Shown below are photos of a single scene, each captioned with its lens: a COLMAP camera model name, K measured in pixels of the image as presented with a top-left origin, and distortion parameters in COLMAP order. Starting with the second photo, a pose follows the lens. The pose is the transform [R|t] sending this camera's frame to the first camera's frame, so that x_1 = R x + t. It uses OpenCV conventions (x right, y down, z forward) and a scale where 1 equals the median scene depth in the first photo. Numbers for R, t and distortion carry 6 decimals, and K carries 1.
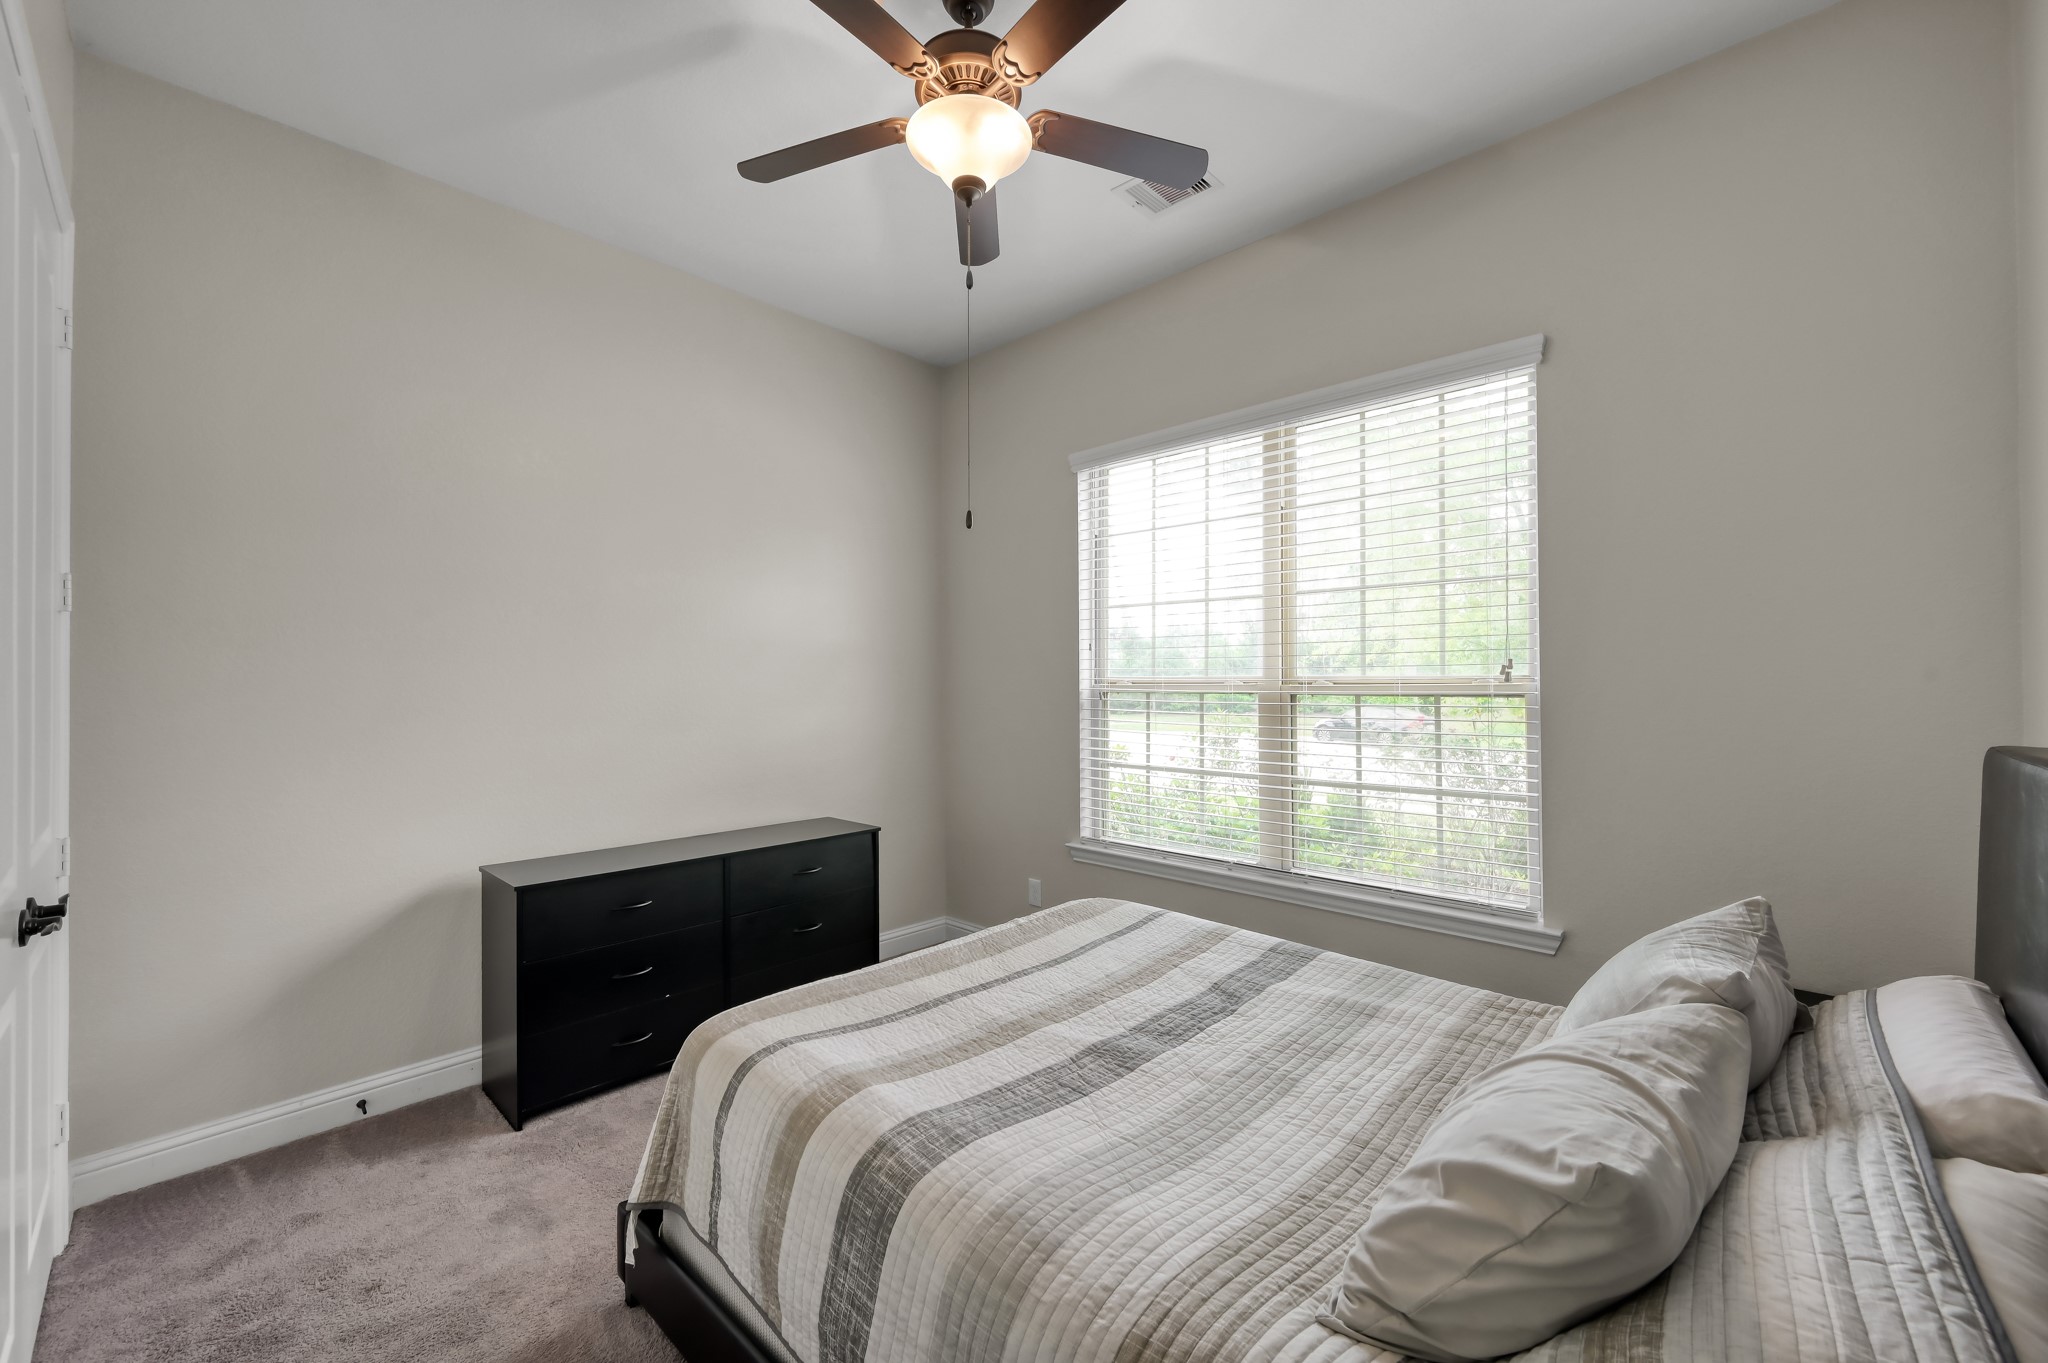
lens RADIAL K [[814.1, 0, 1023.2], [0, 814.1, 679.7], [0, 0, 1]] dist [0.001907, 0.000063]
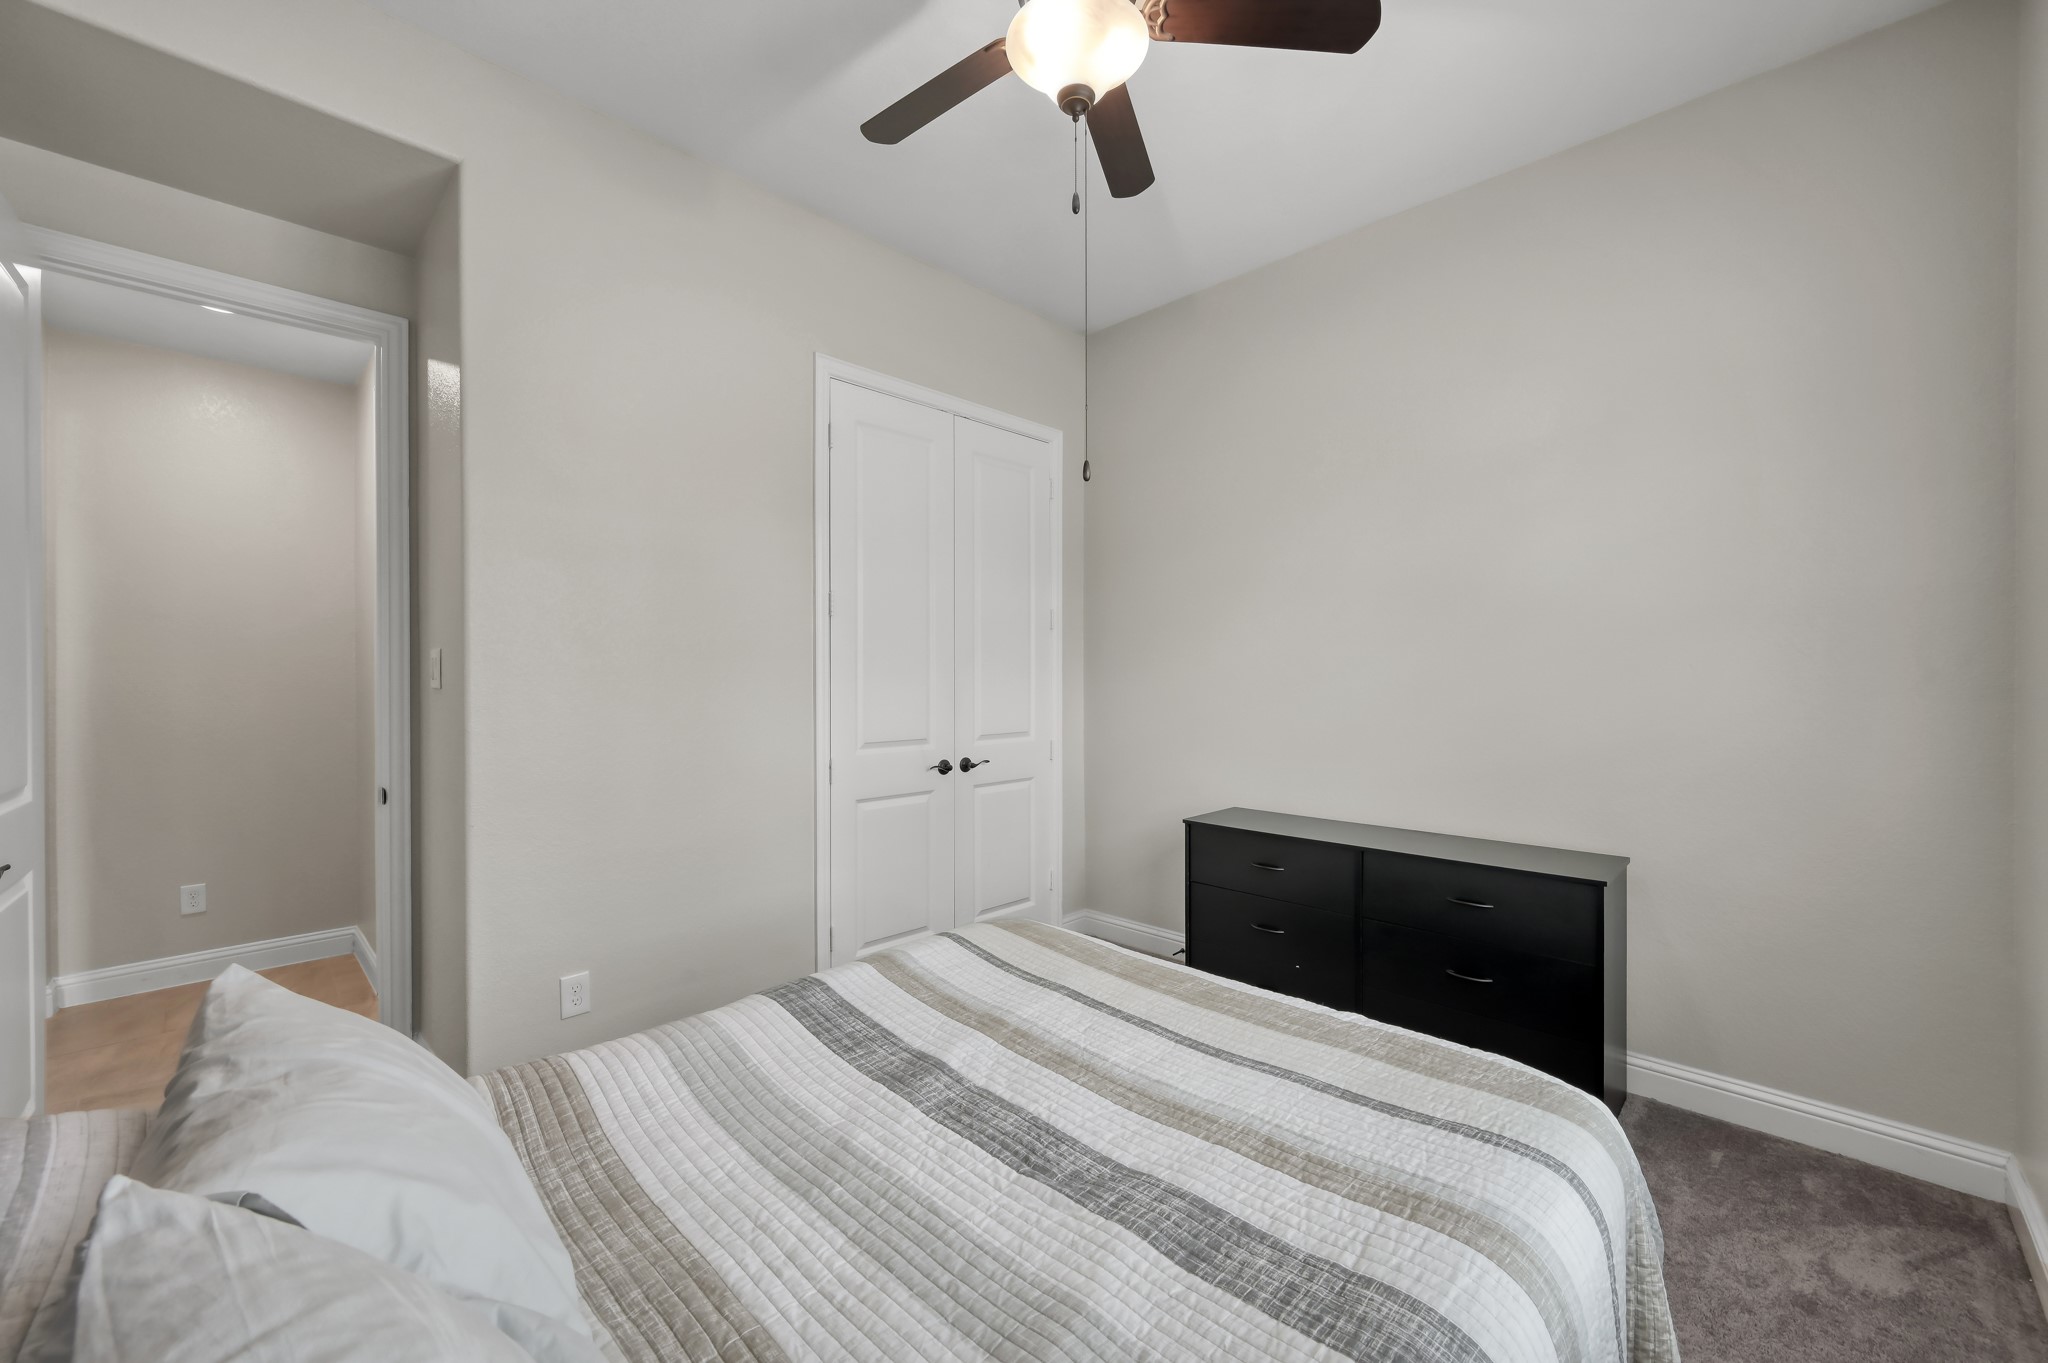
lens RADIAL K [[814.1, 0, 1023.2], [0, 814.1, 679.7], [0, 0, 1]] dist [0.001907, 0.000063]
pose [[-0.032229, 0.008813, -0.999442, 0.830570], [0.005548, 0.999947, 0.008639, 0.023151], [0.999465, -0.005266, -0.032276, 0.965418]]
